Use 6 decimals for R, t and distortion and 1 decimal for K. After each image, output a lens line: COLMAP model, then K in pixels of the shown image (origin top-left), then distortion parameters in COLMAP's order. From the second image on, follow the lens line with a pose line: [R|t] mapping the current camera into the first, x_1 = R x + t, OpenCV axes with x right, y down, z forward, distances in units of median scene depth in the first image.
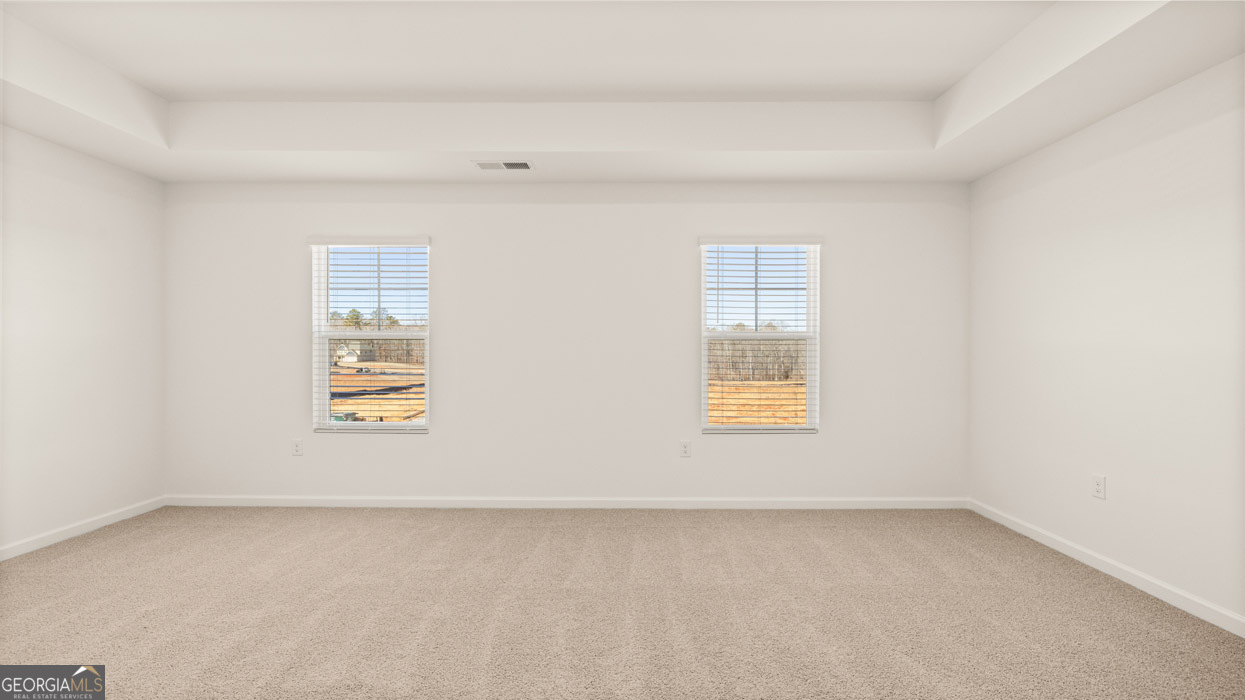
lens RADIAL K [[520.9, 0, 618.4], [0, 520.9, 350.5], [0, 0, 1]] dist [-0.004717, -0.000852]
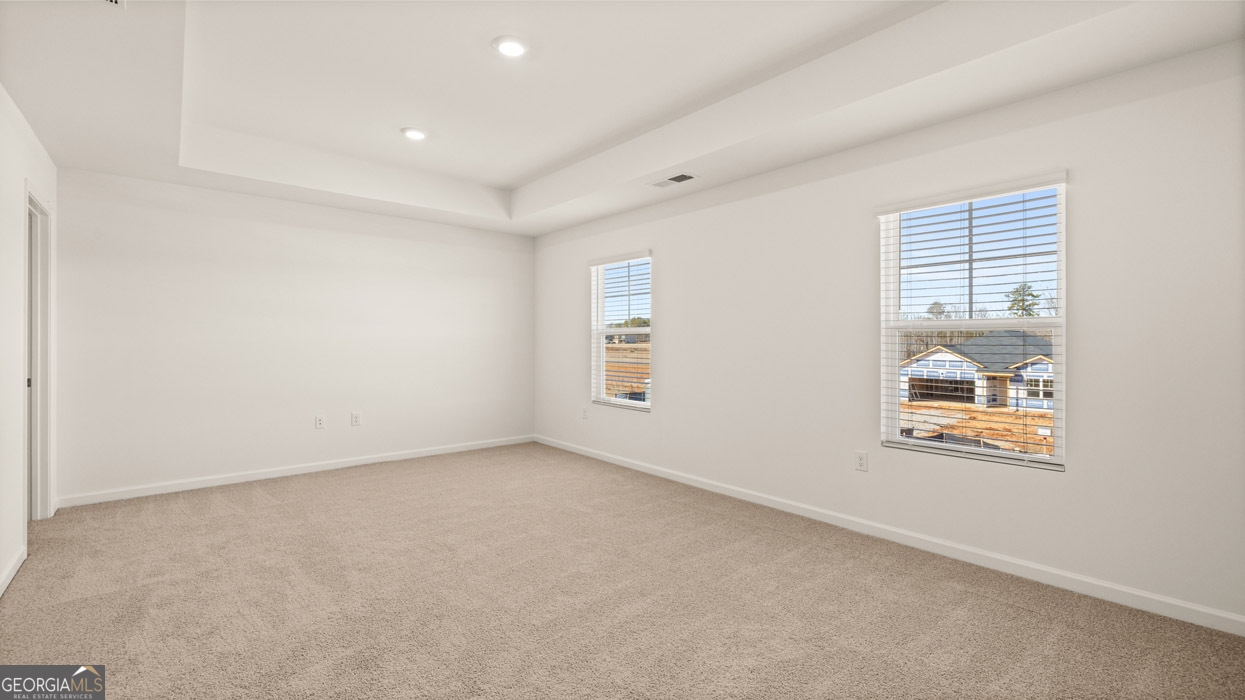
lens RADIAL K [[520.9, 0, 613.7], [0, 520.9, 344.3], [0, 0, 1]] dist [-0.004717, -0.000852]
pose [[0.653099, 0.003155, -0.757266, 0.499116], [-0.000447, 0.999993, 0.003781, -0.003019], [0.757273, -0.002131, 0.653096, 0.145986]]
